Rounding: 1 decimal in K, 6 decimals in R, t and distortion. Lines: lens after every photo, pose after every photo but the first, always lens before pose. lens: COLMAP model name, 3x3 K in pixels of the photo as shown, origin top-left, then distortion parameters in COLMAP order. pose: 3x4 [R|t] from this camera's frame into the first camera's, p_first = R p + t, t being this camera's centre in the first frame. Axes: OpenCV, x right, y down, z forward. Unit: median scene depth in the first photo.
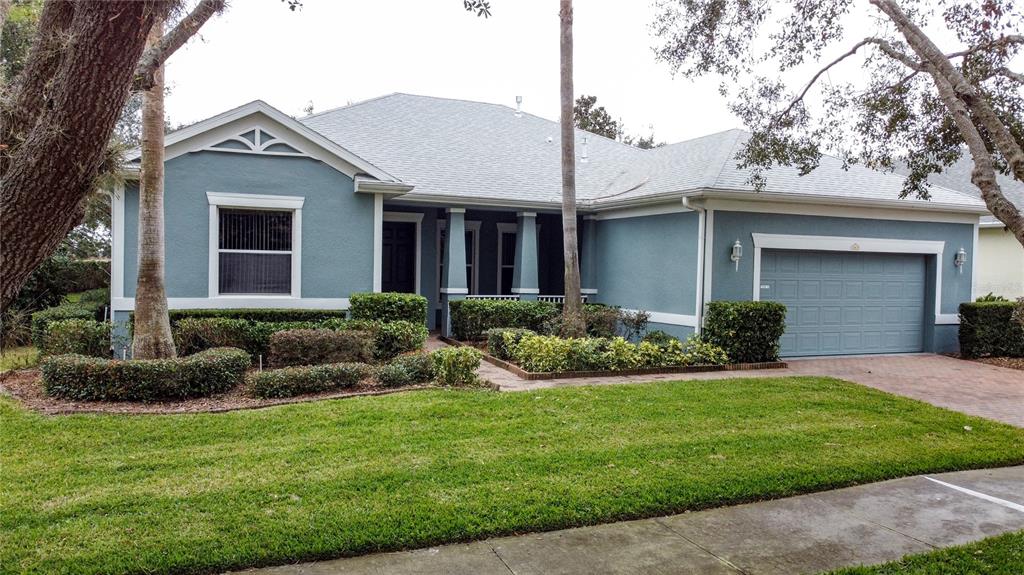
lens RADIAL K [[775.8, 0, 512.0], [0, 775.8, 287.5], [0, 0, 1]] dist [-0.002866, -0.001375]
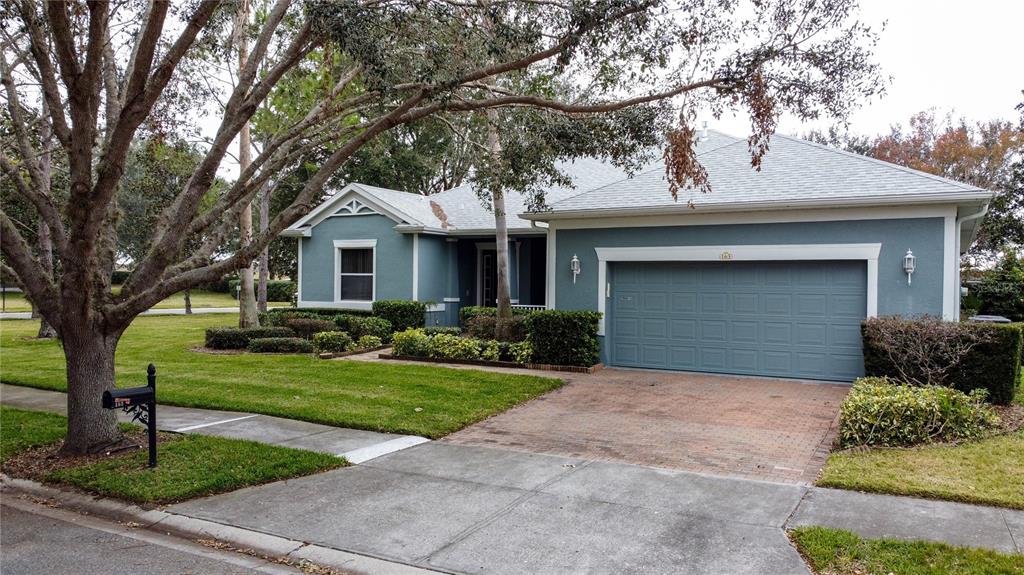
lens RADIAL K [[775.8, 0, 512.0], [0, 775.8, 287.5], [0, 0, 1]] dist [-0.002866, -0.001375]
pose [[0.599360, -0.005928, -0.800457, 1.160201], [-0.016716, 0.999662, -0.019919, 0.008666], [0.800305, 0.025319, 0.599059, 0.276557]]
